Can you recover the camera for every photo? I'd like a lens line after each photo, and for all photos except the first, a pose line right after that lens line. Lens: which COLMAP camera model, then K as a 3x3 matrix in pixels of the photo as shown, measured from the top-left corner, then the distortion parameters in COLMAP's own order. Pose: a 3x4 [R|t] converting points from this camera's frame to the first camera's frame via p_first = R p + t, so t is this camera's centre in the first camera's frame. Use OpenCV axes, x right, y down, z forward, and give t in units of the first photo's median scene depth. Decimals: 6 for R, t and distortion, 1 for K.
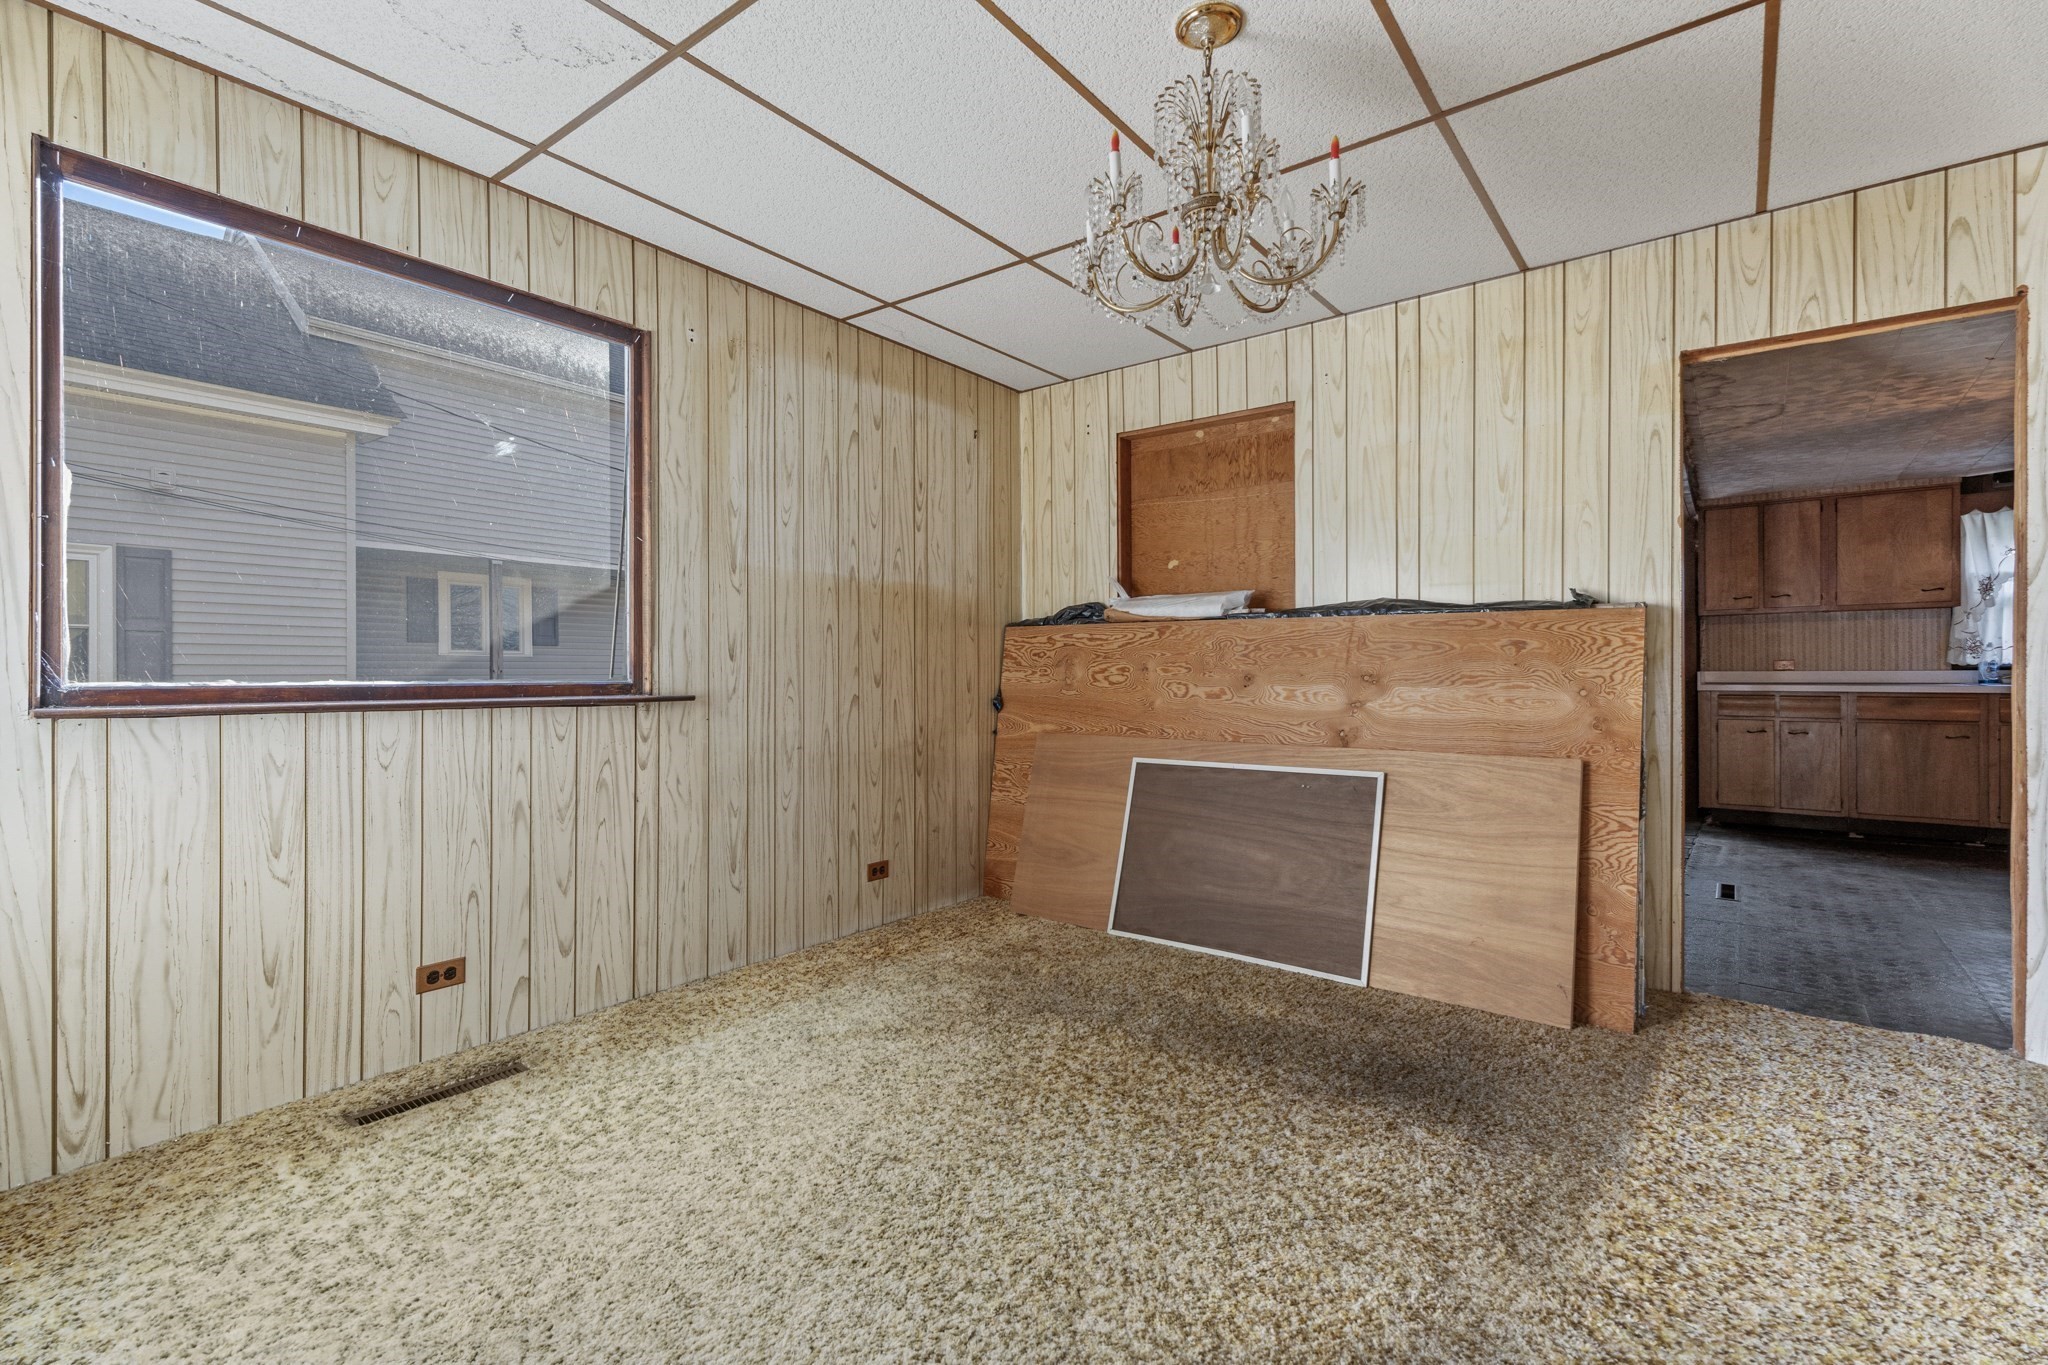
lens RADIAL K [[917.0, 0, 1018.9], [0, 917.0, 677.2], [0, 0, 1]] dist [0.006506, -0.002092]
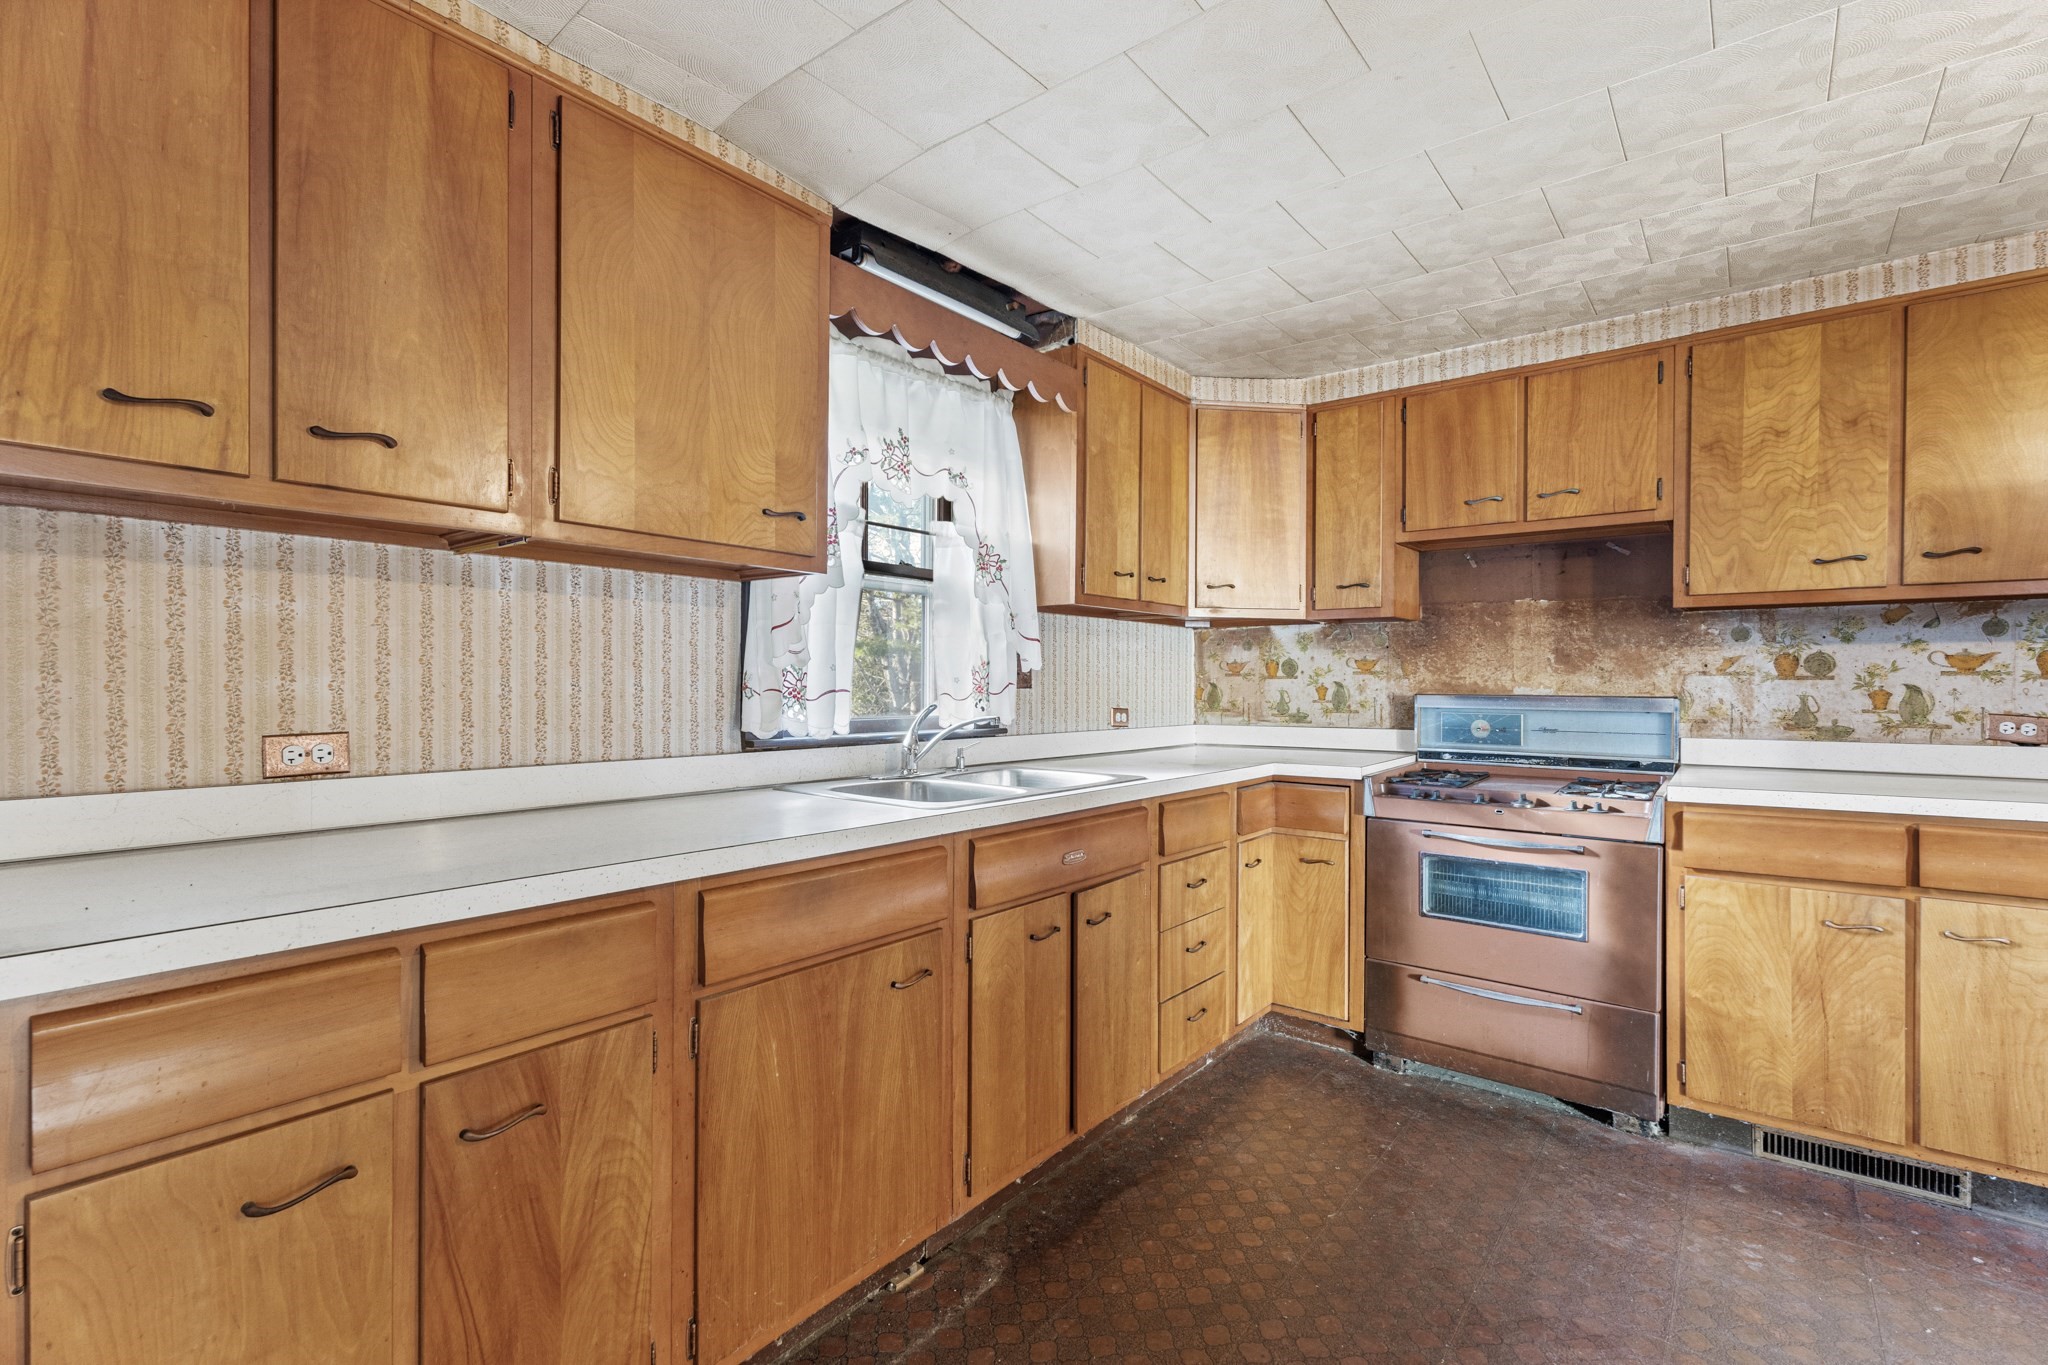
lens RADIAL K [[917.0, 0, 1027.2], [0, 917.0, 685.7], [0, 0, 1]] dist [0.006506, -0.002092]
pose [[-0.001659, 0.009533, 0.999953, 1.264809], [0.004267, 0.999946, -0.009526, -0.059134], [-0.999990, 0.004251, -0.001700, 1.731176]]
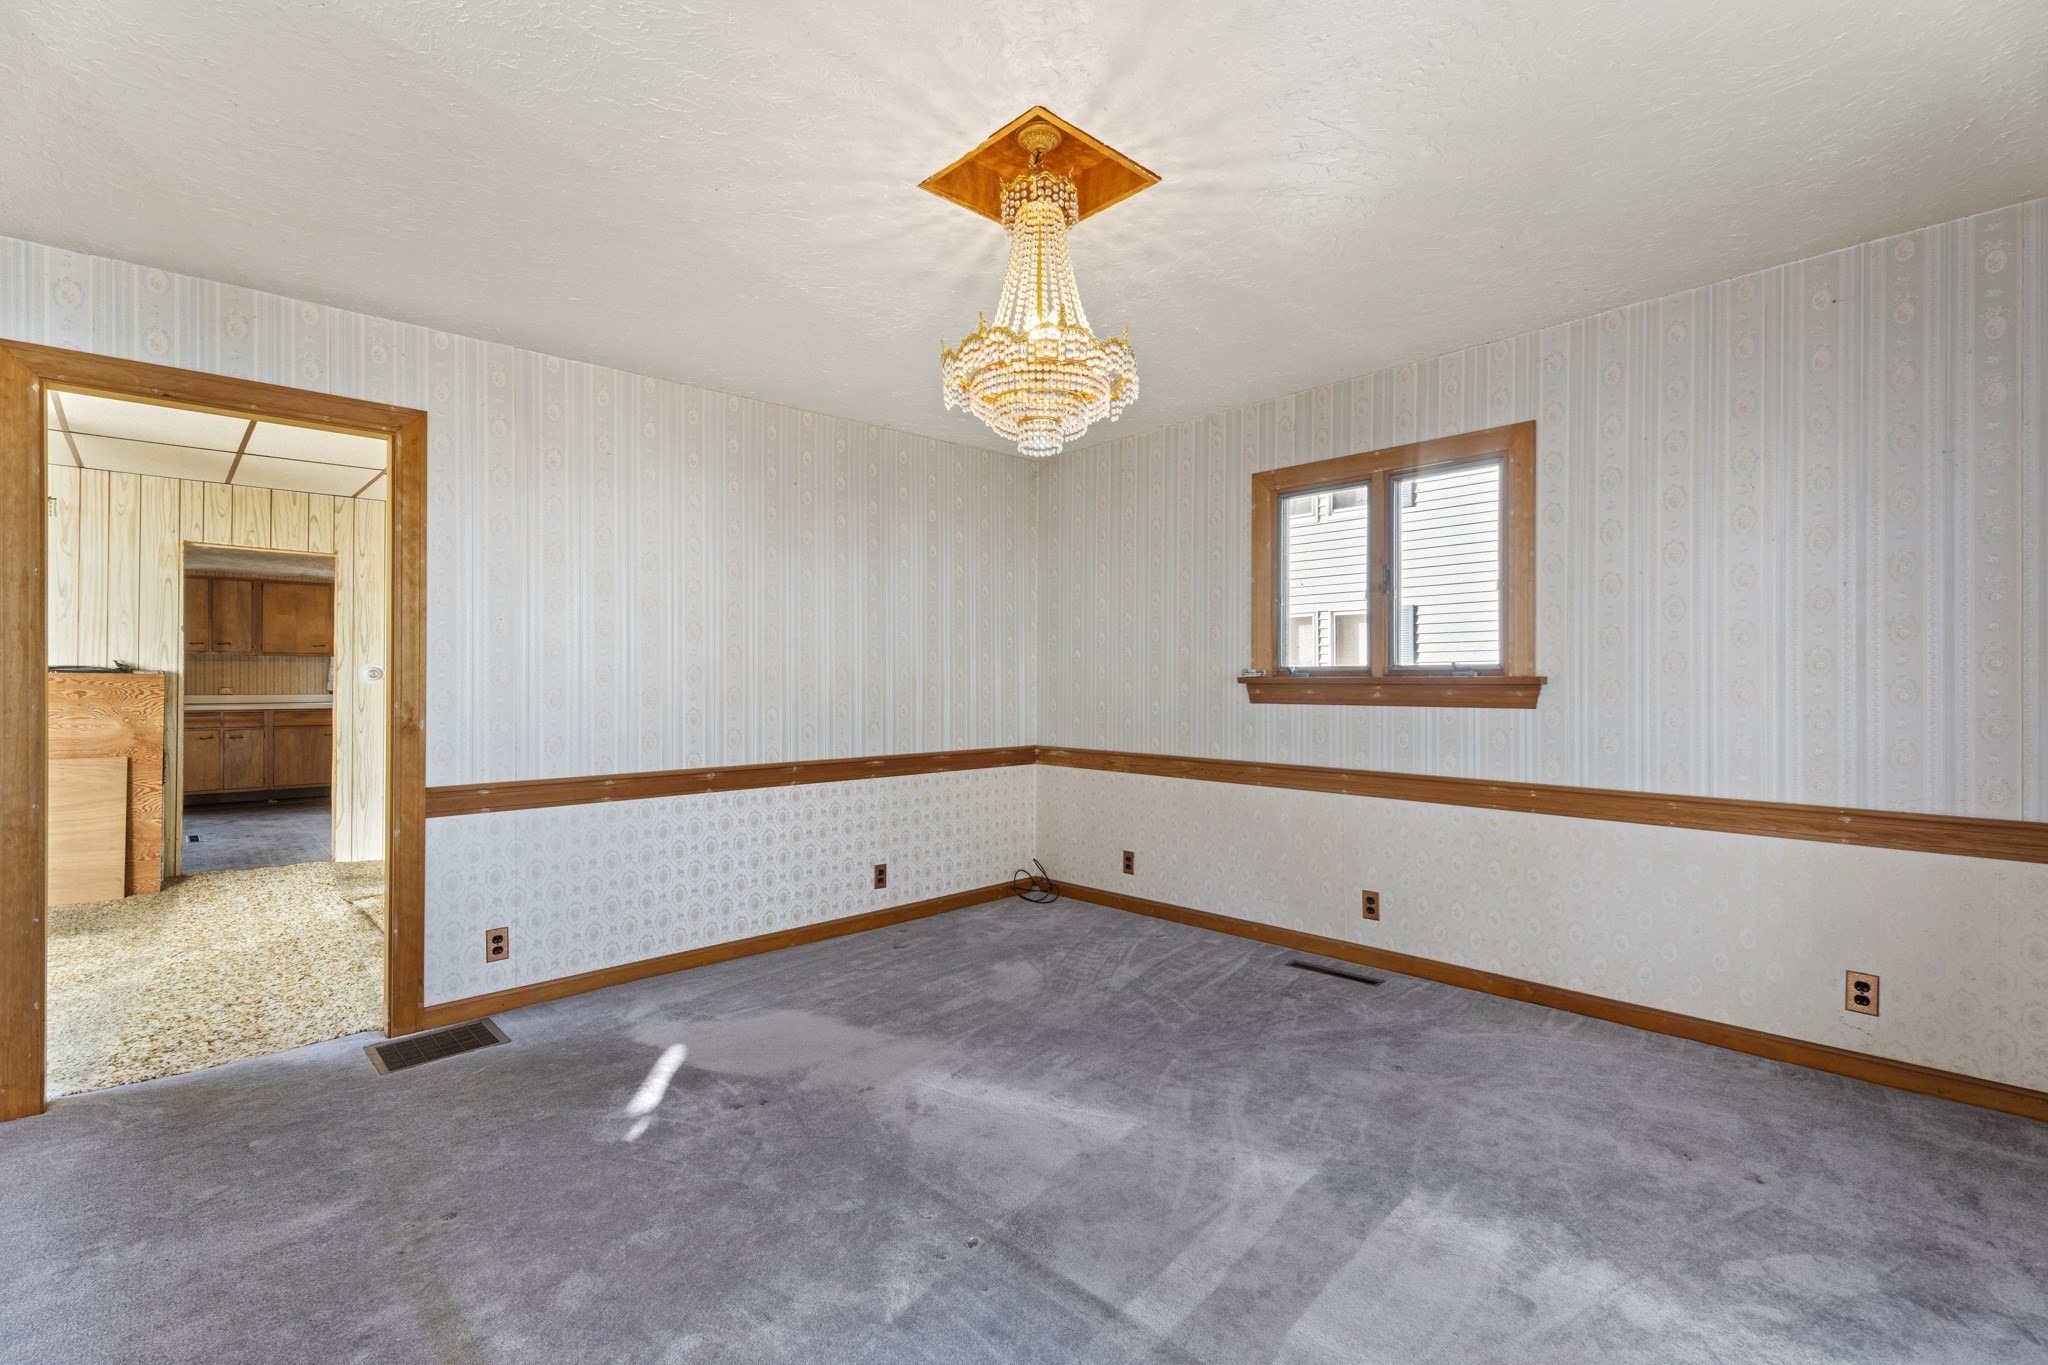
lens RADIAL K [[917.0, 0, 1028.2], [0, 917.0, 672.5], [0, 0, 1]] dist [0.006506, -0.002092]
pose [[0.149392, 0.011030, 0.988717, -0.846291], [0.002464, 0.999931, -0.011527, -0.047697], [-0.988775, 0.004159, 0.149354, -0.952068]]
